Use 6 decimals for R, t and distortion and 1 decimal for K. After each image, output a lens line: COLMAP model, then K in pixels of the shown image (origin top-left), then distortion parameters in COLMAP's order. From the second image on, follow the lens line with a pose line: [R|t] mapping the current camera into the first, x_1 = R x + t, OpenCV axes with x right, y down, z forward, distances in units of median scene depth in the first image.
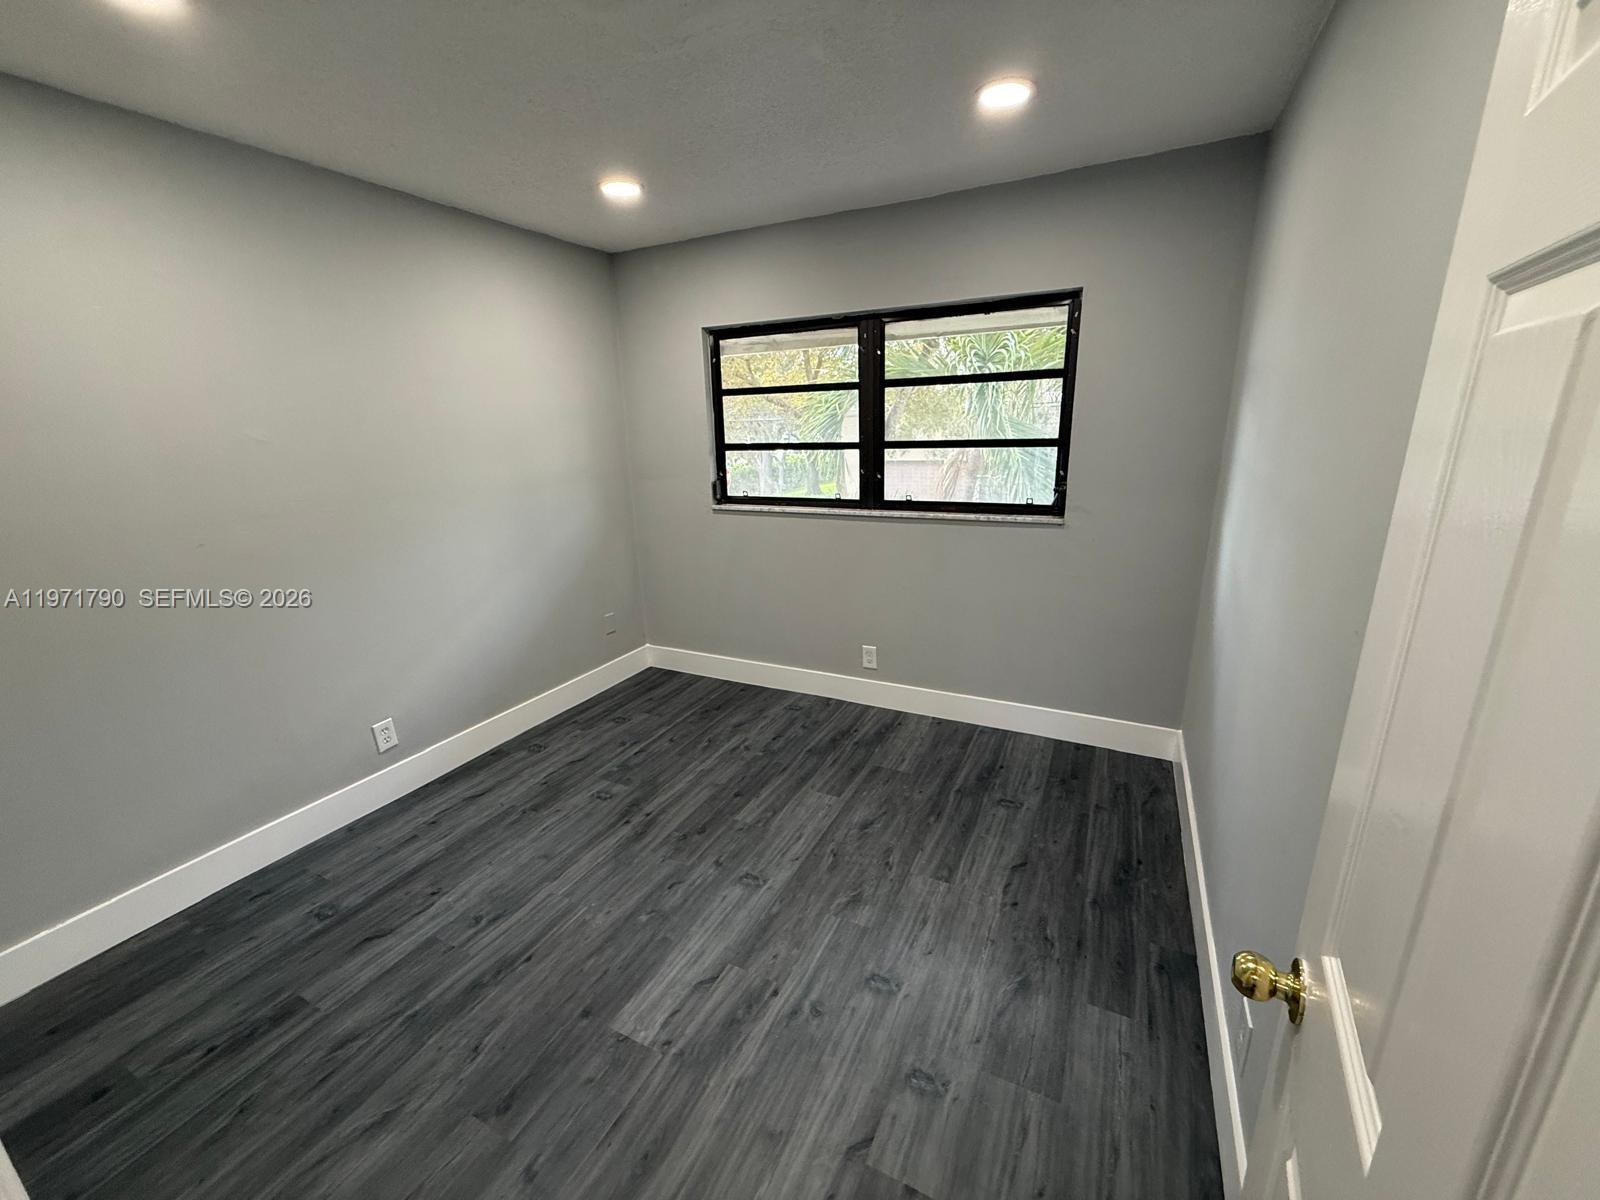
lens RADIAL K [[637.2, 0, 777.5], [0, 637.2, 599.4], [0, 0, 1]] dist [0.001491, 0.000476]
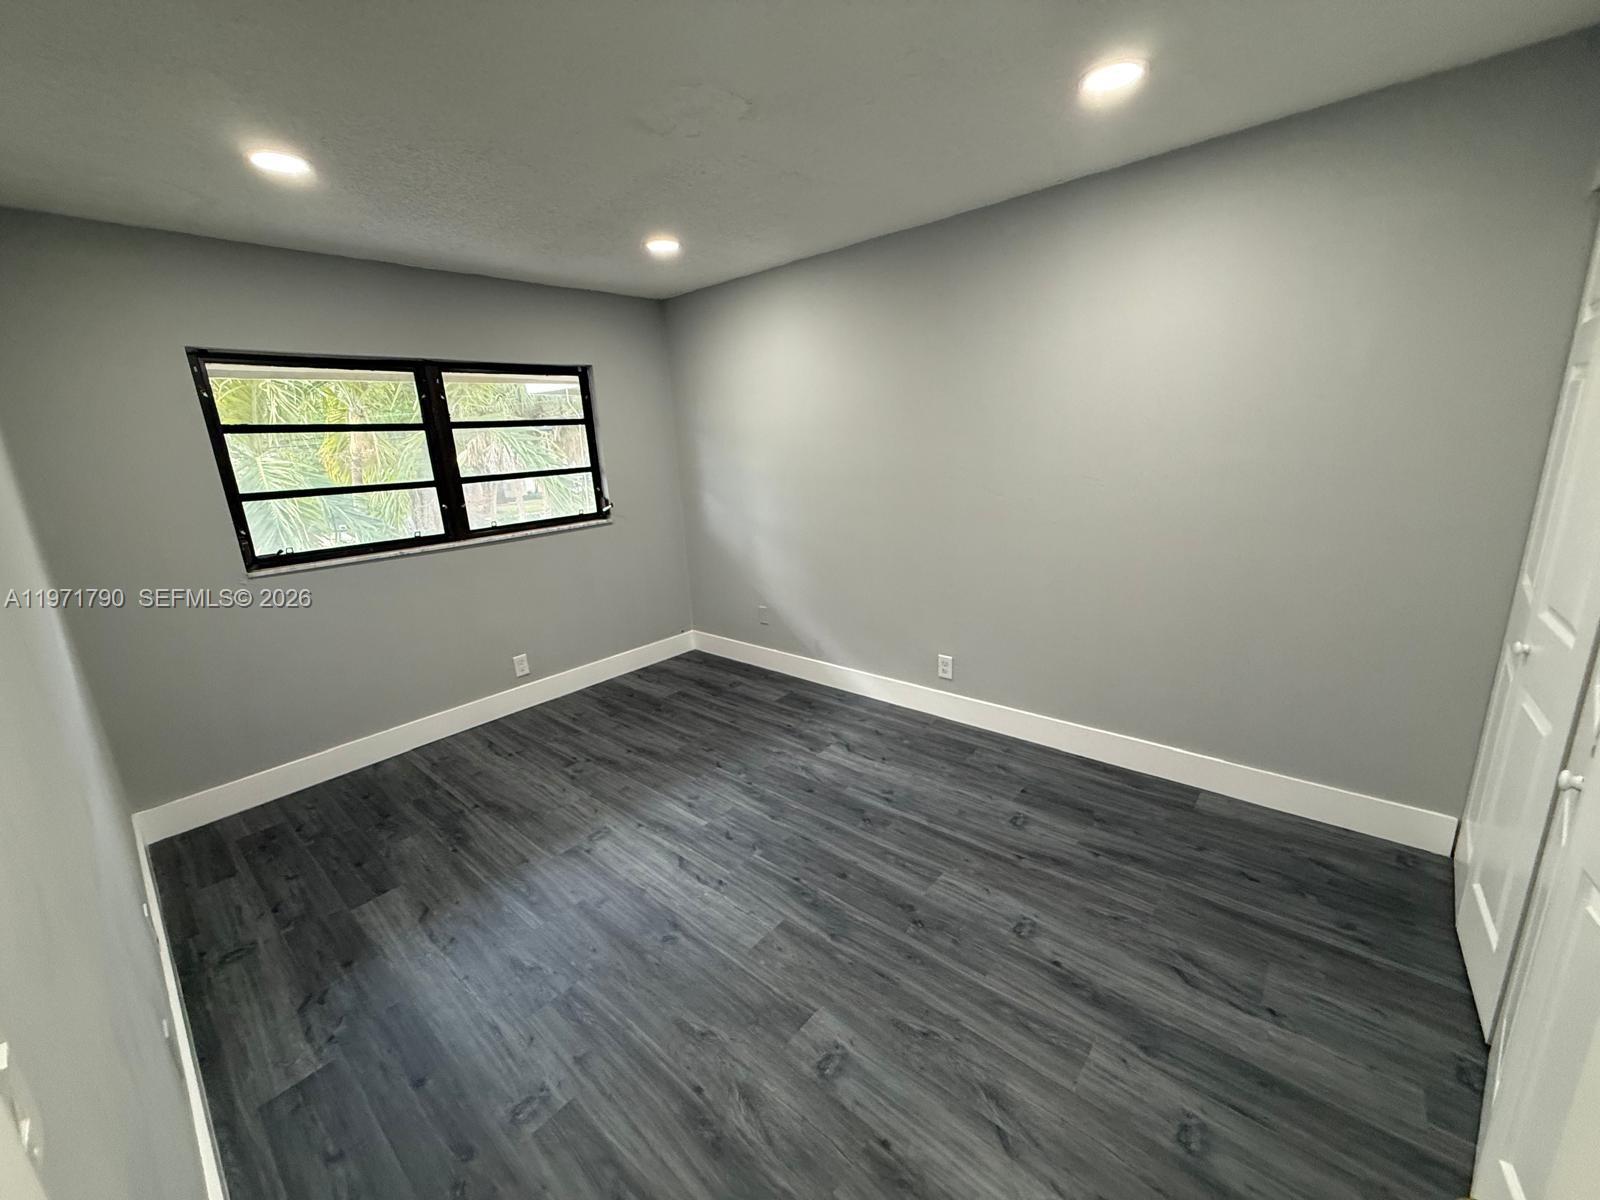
lens RADIAL K [[637.2, 0, 800.2], [0, 637.2, 604.2], [0, 0, 1]] dist [0.001491, 0.000476]
pose [[0.232571, -0.231944, 0.944517, -0.884922], [0.303065, 0.940077, 0.156229, -0.039250], [-0.924155, 0.249916, 0.288928, 0.217434]]
